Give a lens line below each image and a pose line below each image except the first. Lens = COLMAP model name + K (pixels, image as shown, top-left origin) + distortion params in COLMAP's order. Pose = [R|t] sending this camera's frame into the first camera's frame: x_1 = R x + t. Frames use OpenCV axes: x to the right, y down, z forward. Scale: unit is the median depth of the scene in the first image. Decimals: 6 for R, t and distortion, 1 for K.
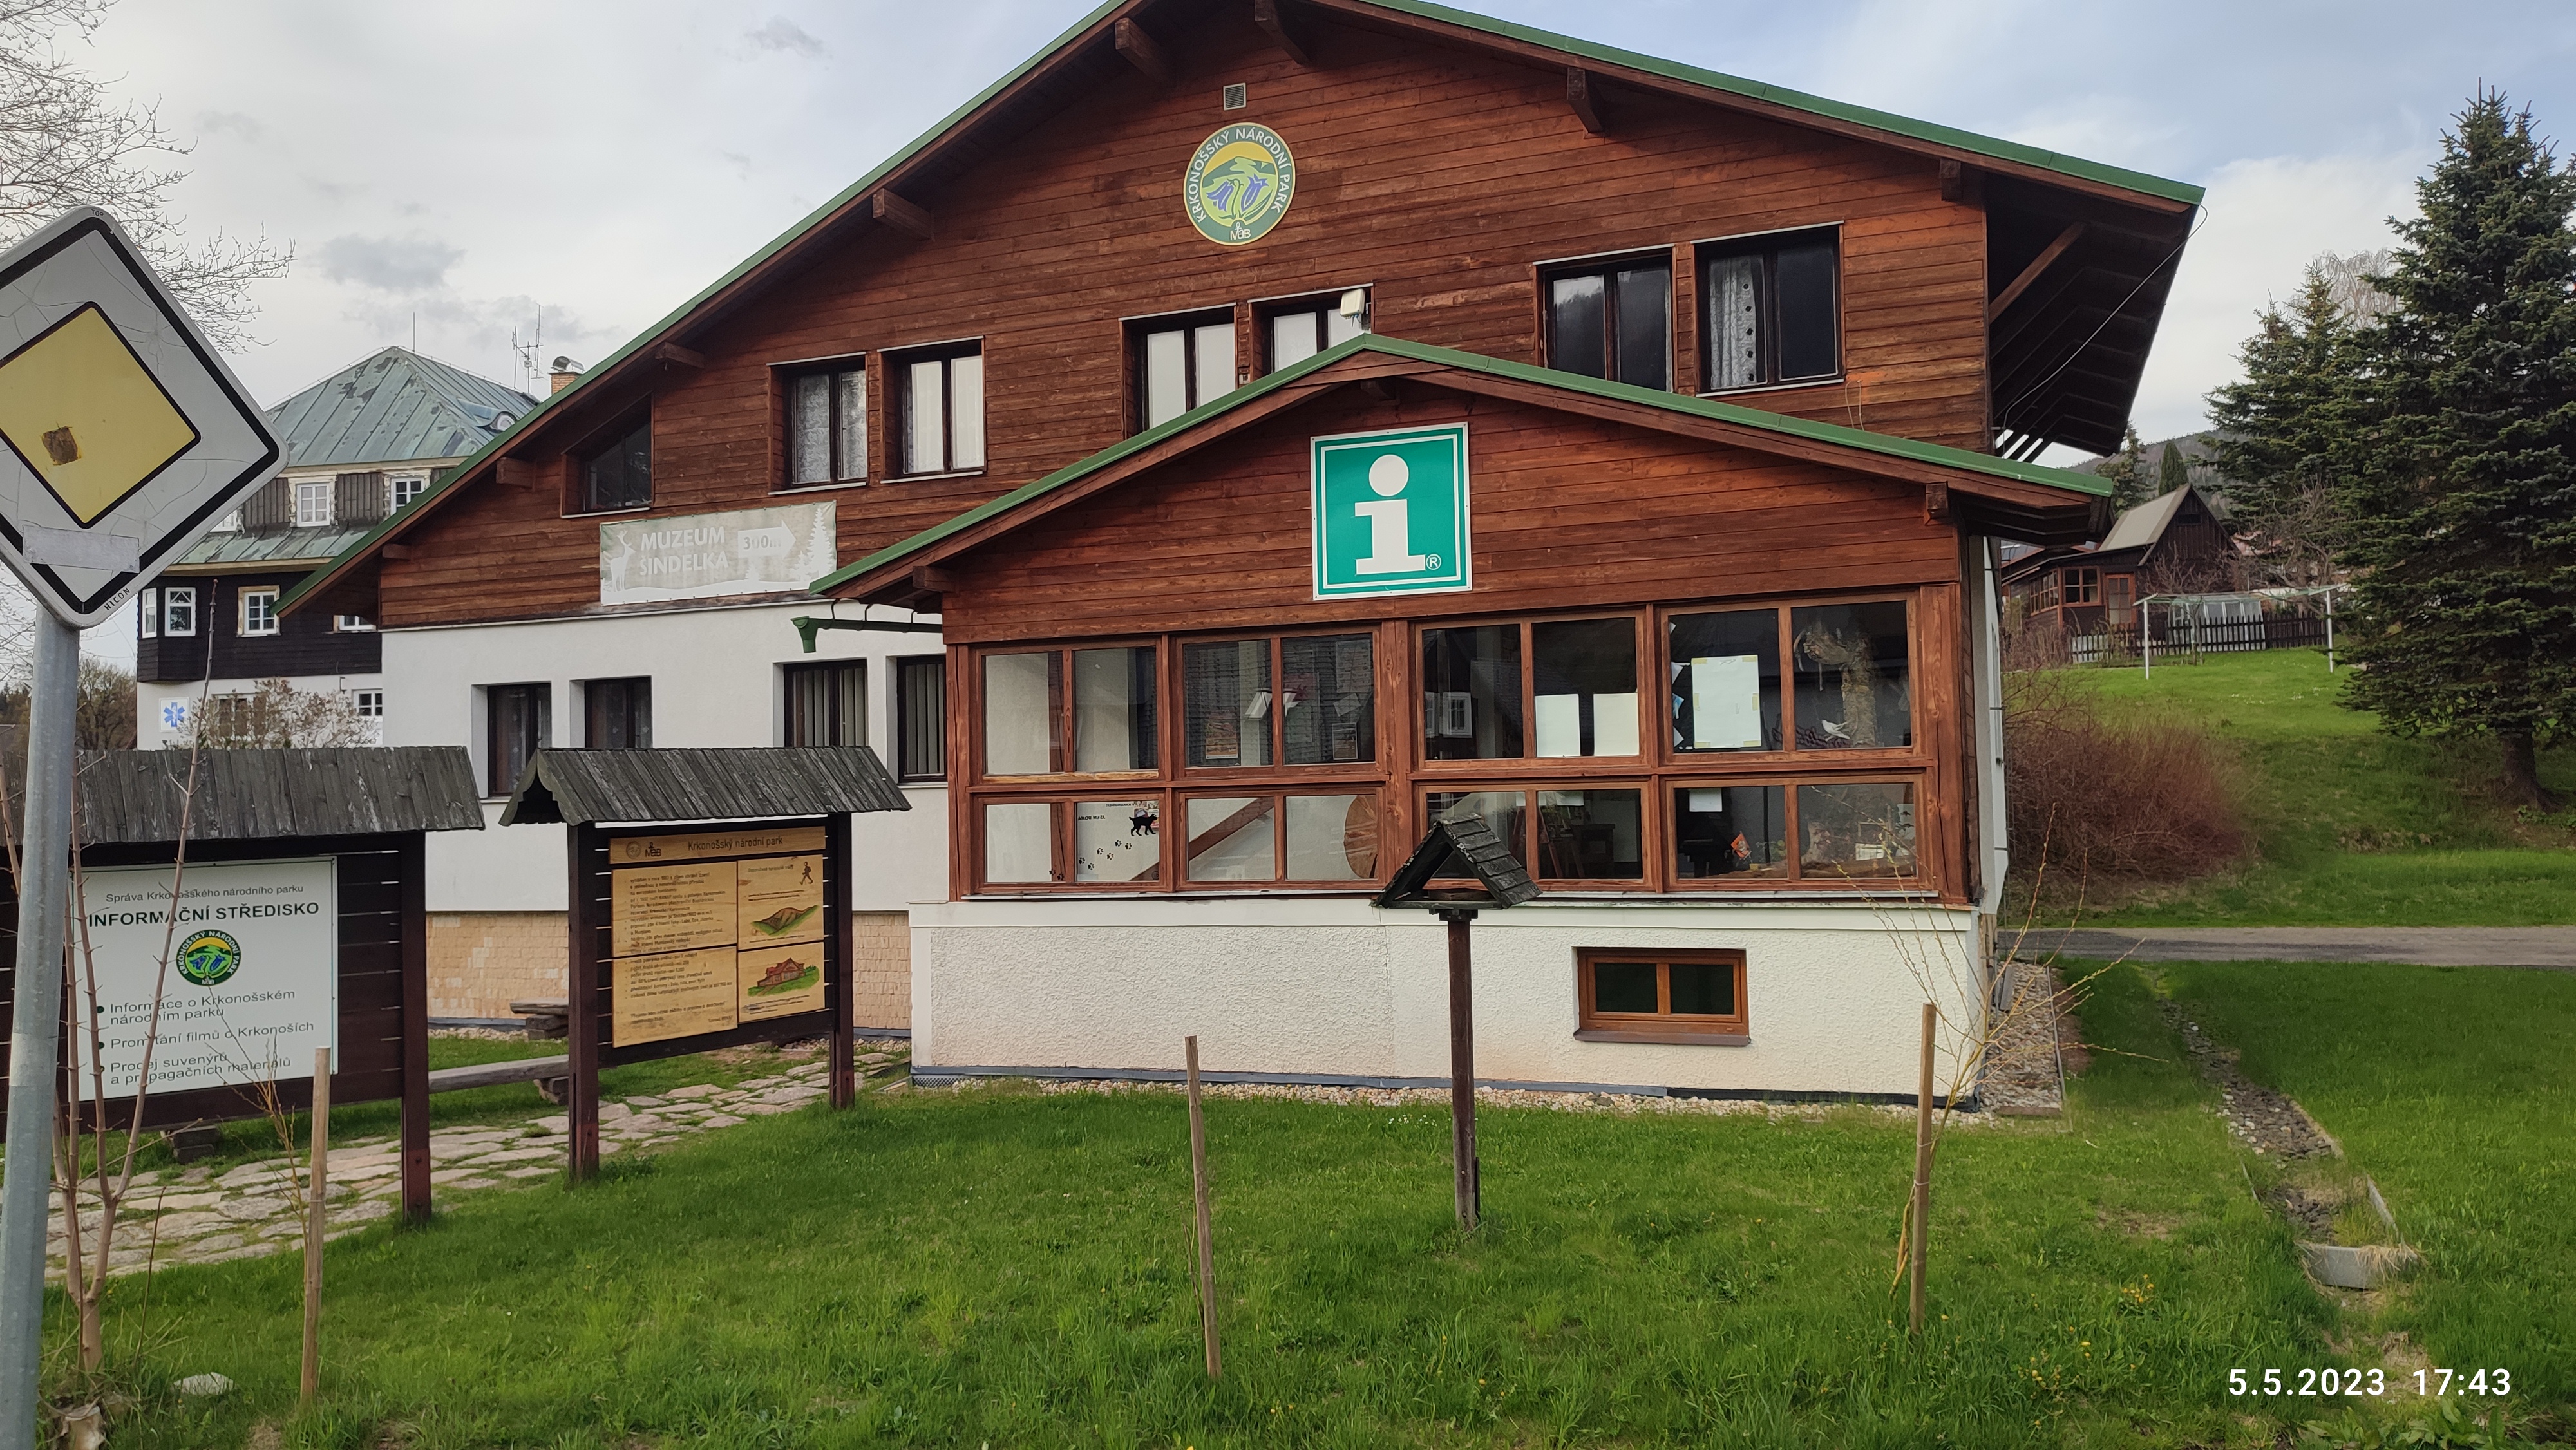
lens RADIAL K [[1845.6, 0, 1288.0], [0, 1845.6, 725.0], [0, 0, 1]] dist [-0.000259, -0.001229]
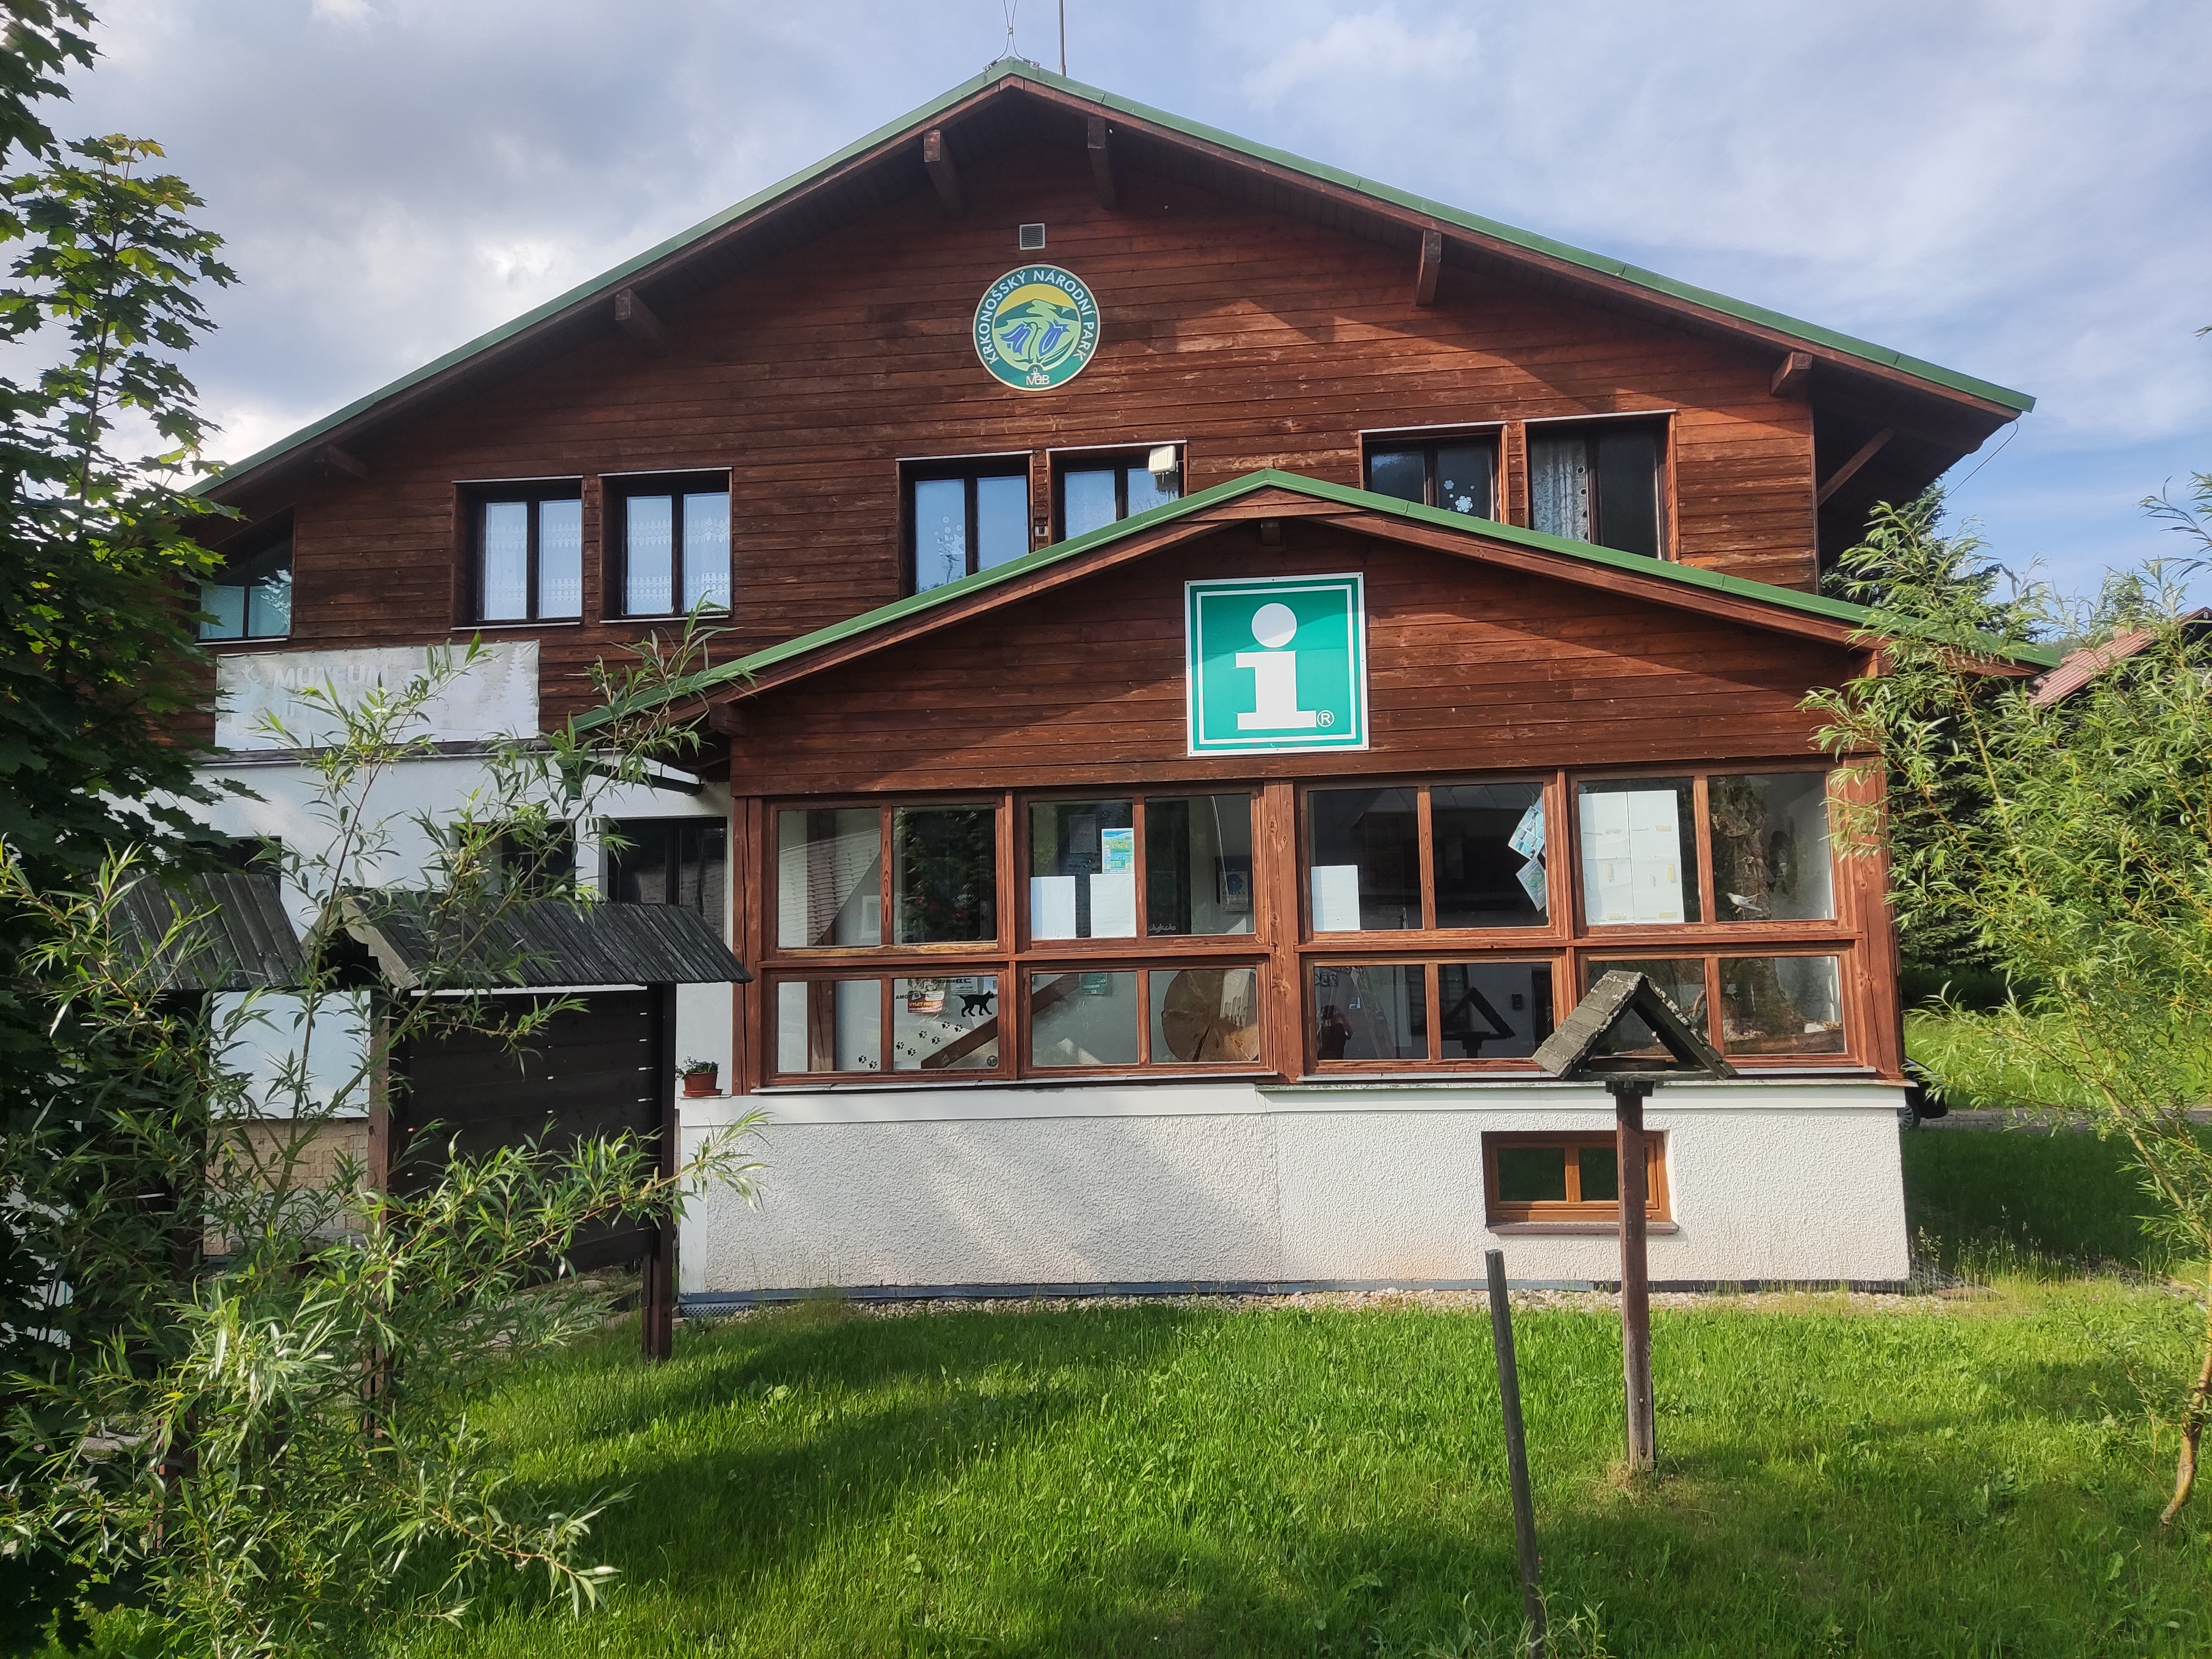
lens RADIAL K [[1615.0, 0, 1108.6], [0, 1615.0, 841.0], [0, 0, 1]] dist [0.040685, 0.000919]
pose [[0.961714, 0.029081, 0.272509, -0.212158], [-0.010242, 0.997473, -0.070301, 0.027555], [-0.273865, 0.064818, 0.959582, 0.211822]]
